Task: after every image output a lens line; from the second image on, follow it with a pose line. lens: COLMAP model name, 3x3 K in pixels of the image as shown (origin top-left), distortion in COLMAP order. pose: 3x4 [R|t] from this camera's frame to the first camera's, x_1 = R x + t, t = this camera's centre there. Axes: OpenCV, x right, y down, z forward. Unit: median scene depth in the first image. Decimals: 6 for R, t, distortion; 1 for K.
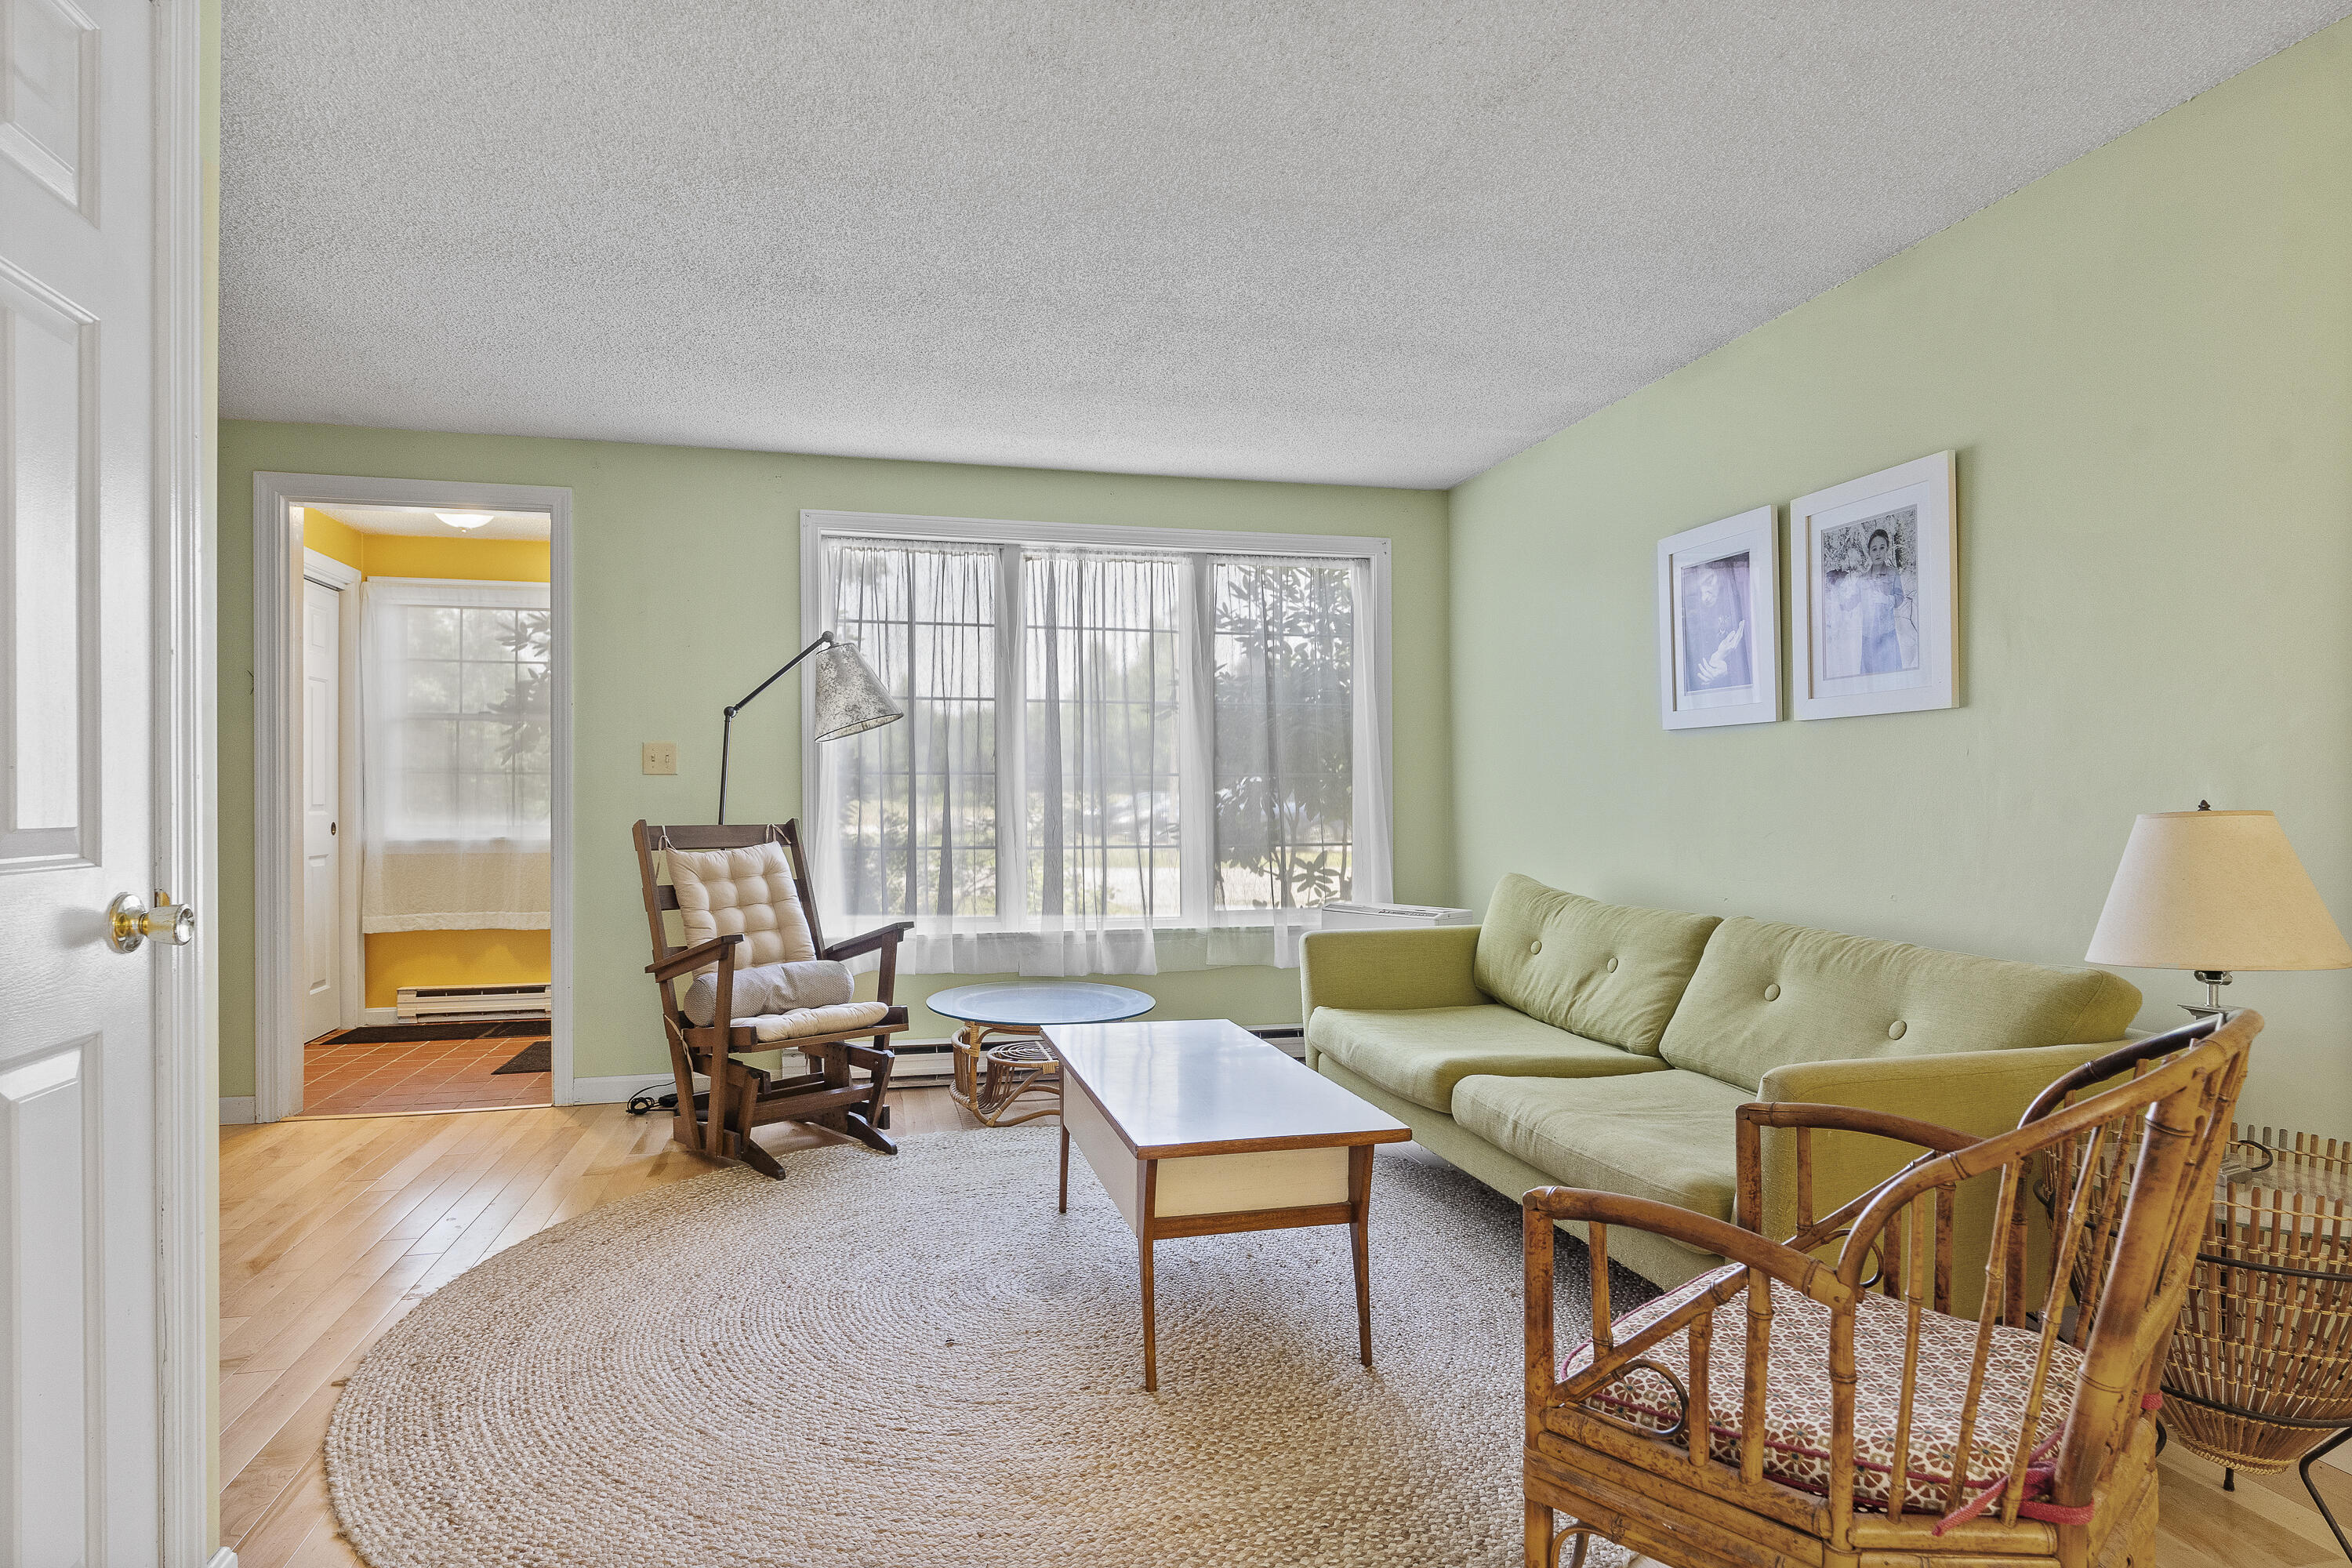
lens RADIAL K [[1251.5, 0, 1169.2], [0, 1251.5, 799.8], [0, 0, 1]] dist [-0.001510, -0.001004]
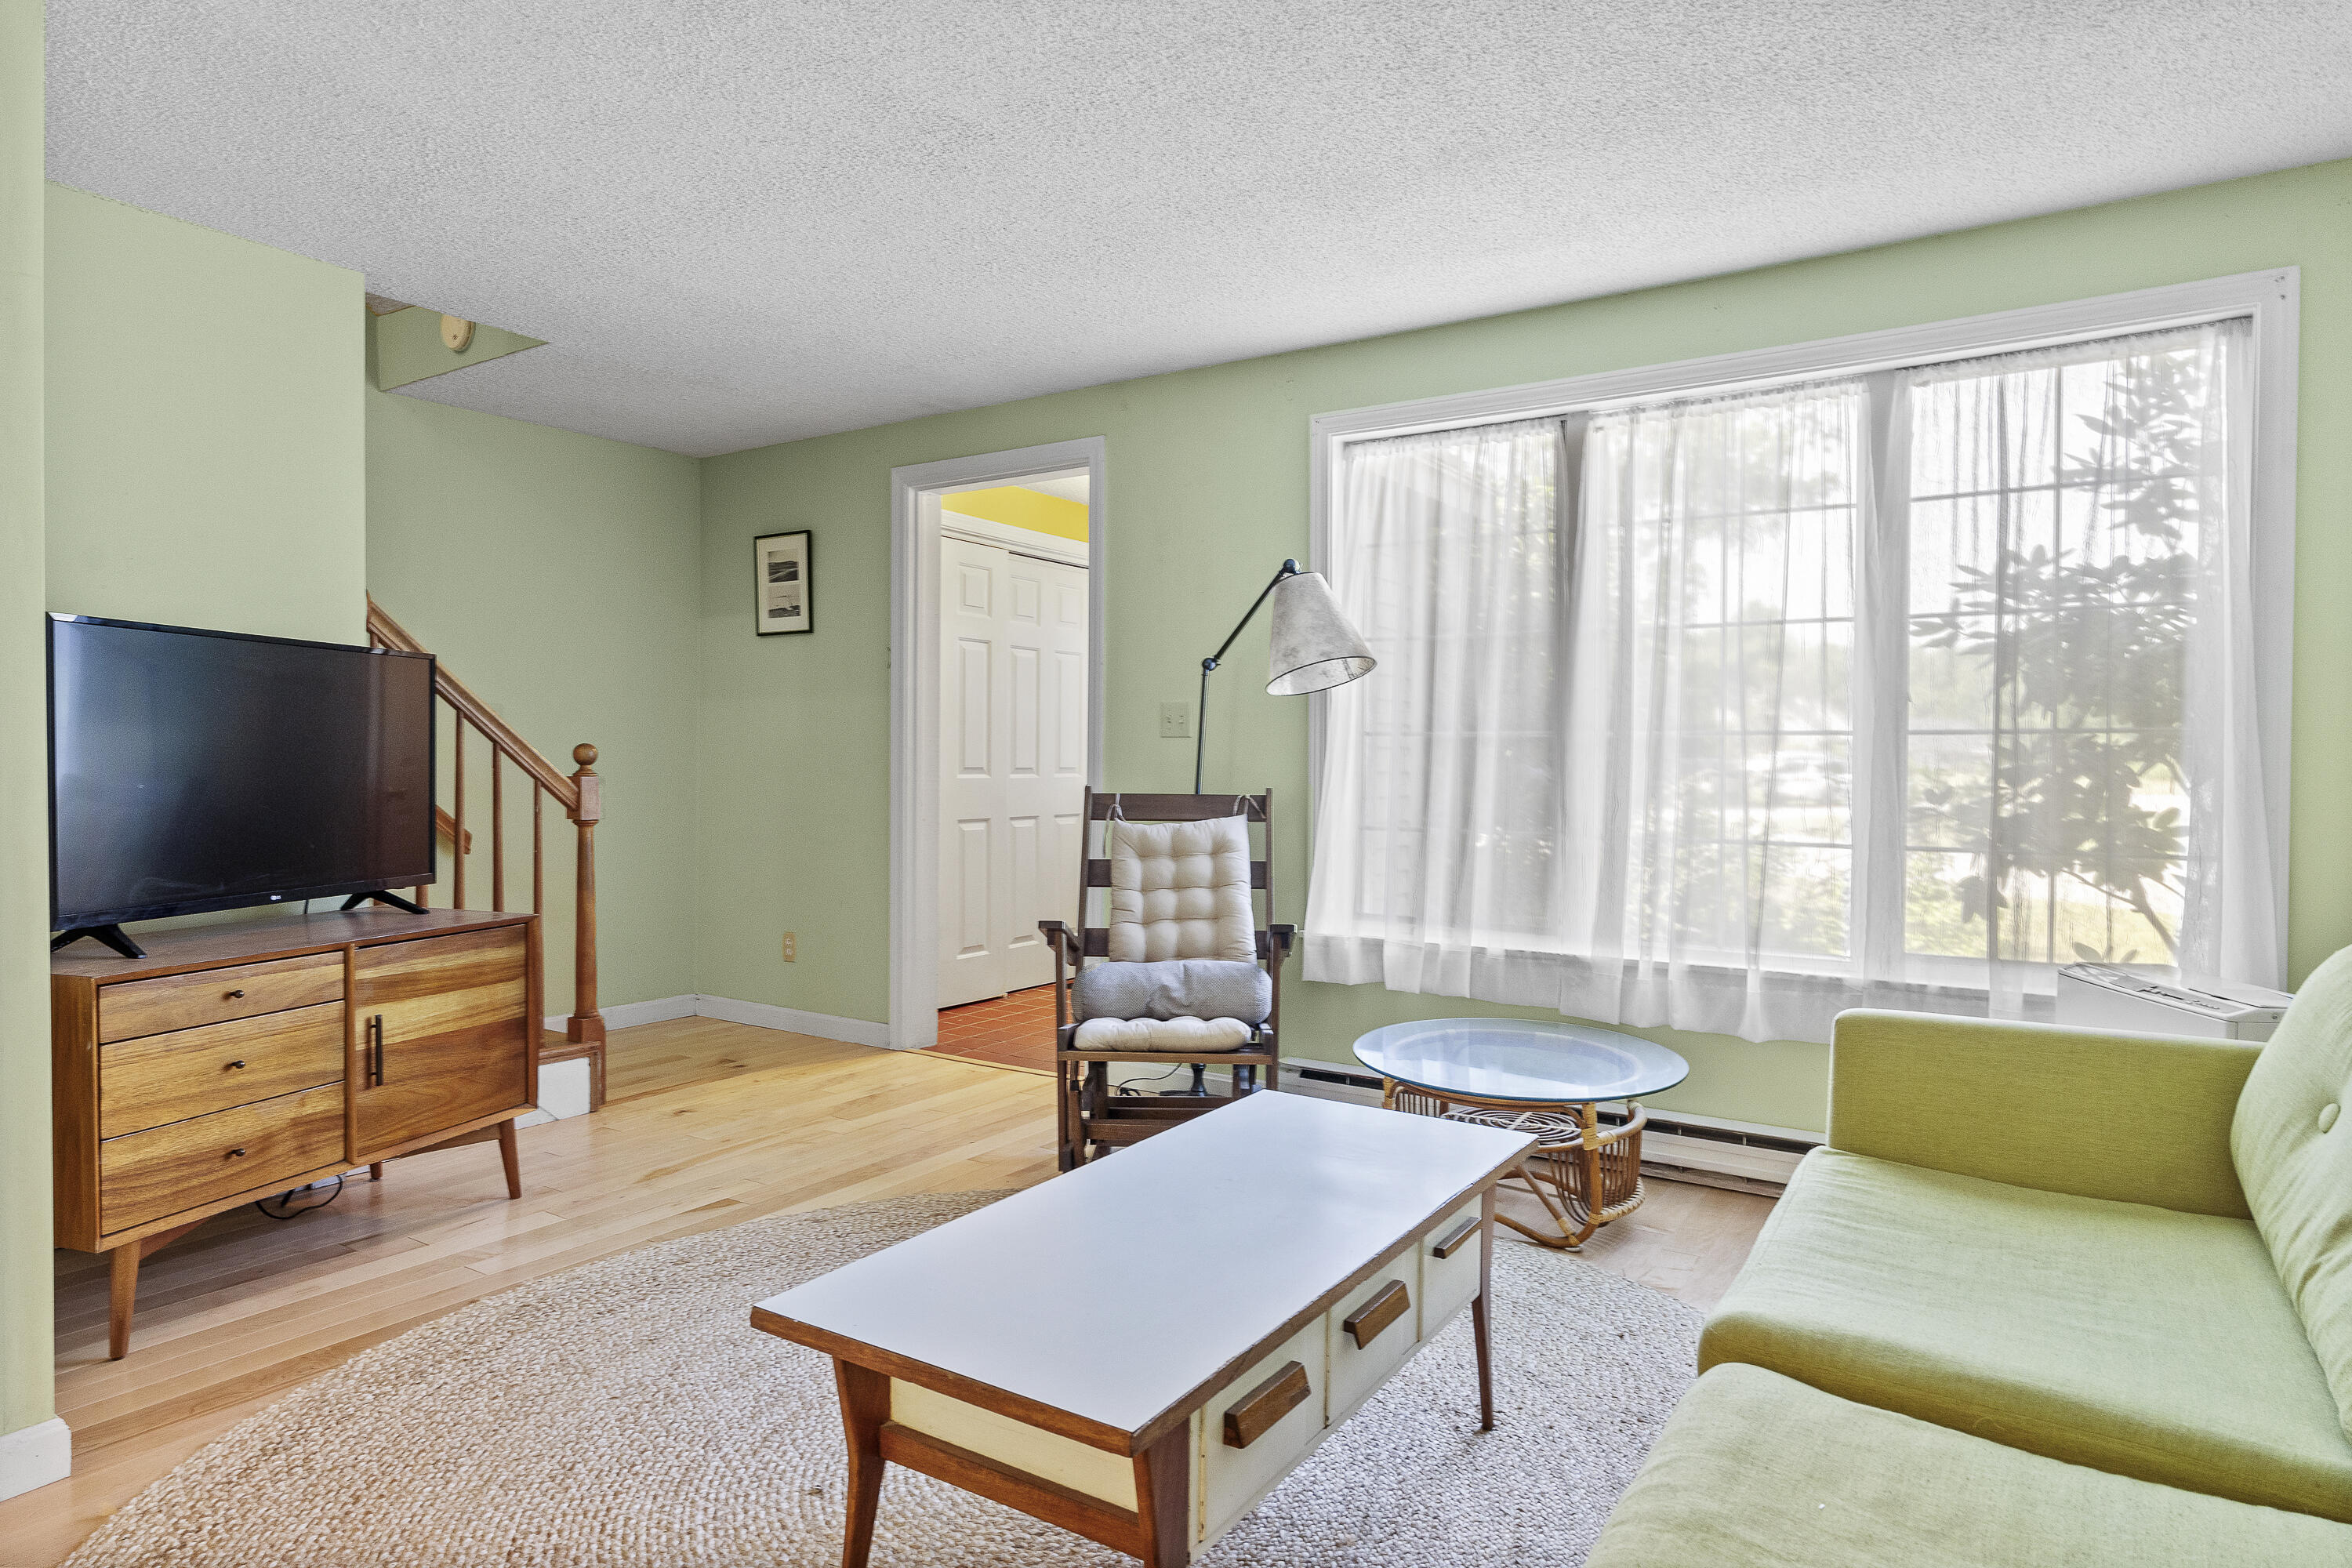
lens RADIAL K [[1341.3, 0, 1186.1], [0, 1341.3, 787.7], [0, 0, 1]] dist [0.000934, 0.001910]
pose [[0.695554, 0.019330, -0.718214, 0.334535], [-0.009695, 0.999800, 0.017520, -0.000719], [0.718408, -0.005223, 0.695602, 0.371201]]
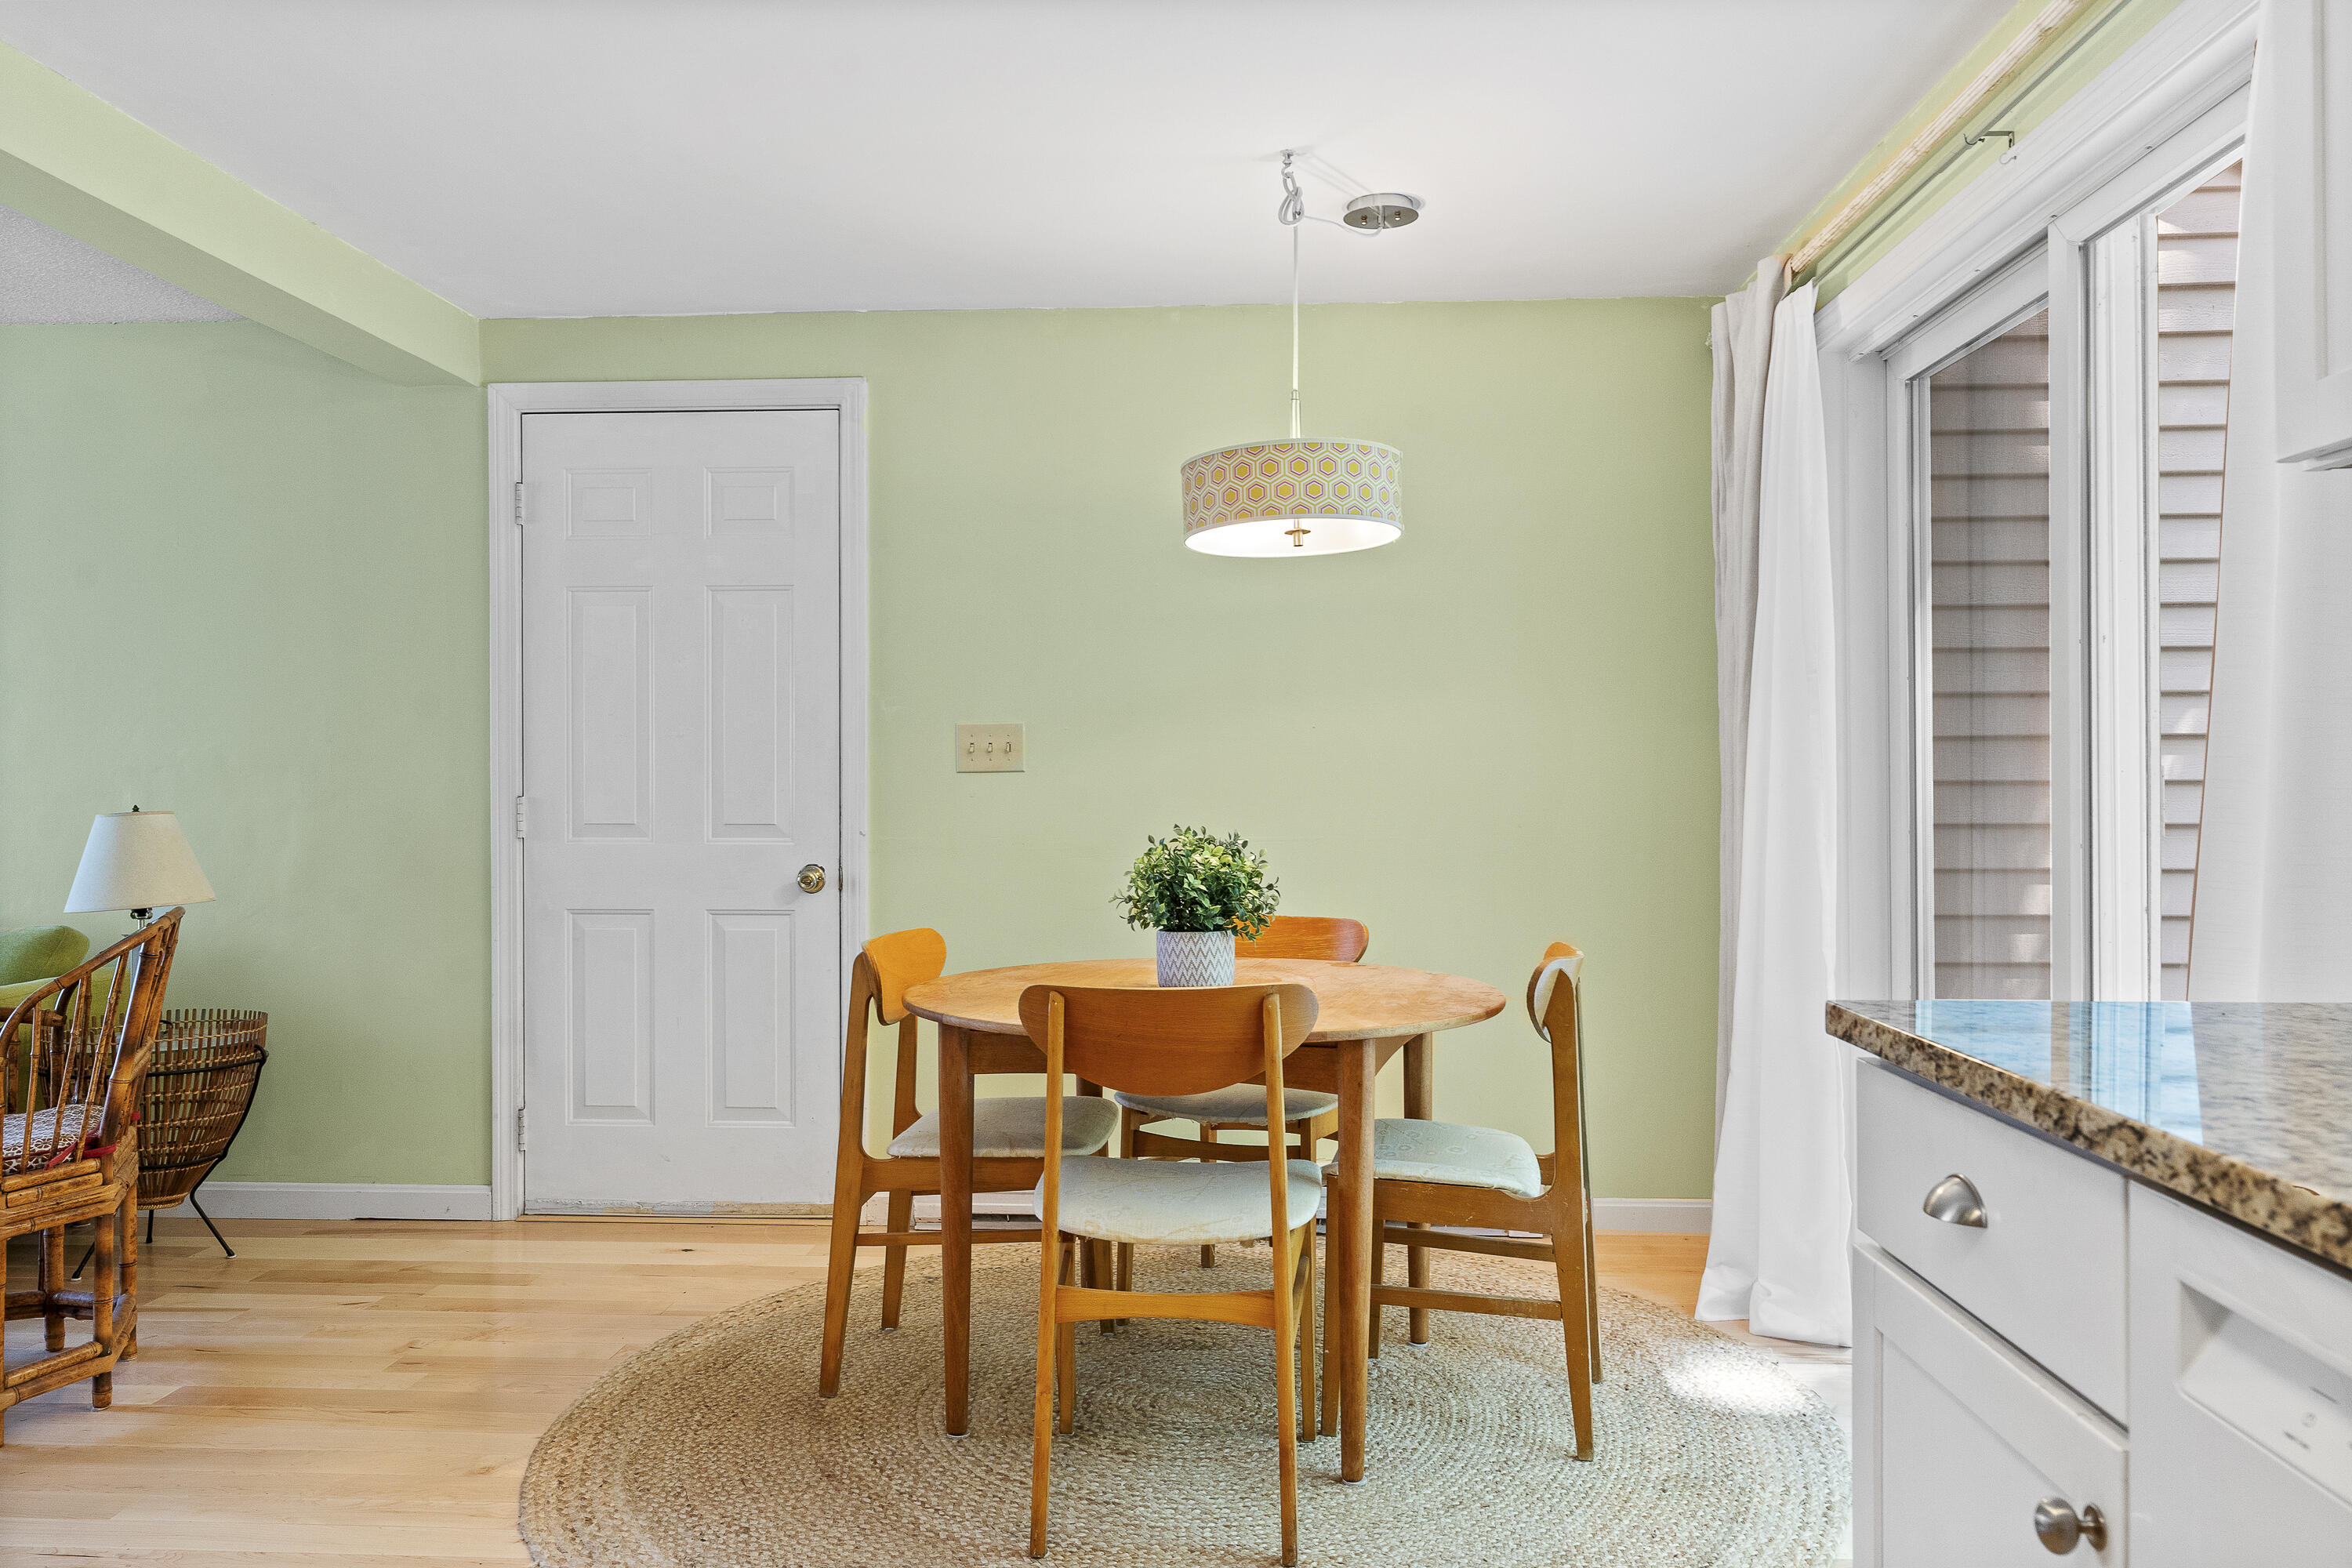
lens RADIAL K [[1653.7, 0, 1178.8], [0, 1653.7, 800.5], [0, 0, 1]] dist [0.024854, 0.001018]
pose [[0.274790, -0.005074, 0.961491, -0.389019], [0.006656, 0.999972, 0.003374, -0.001775], [-0.961481, 0.005473, 0.274816, -0.394828]]
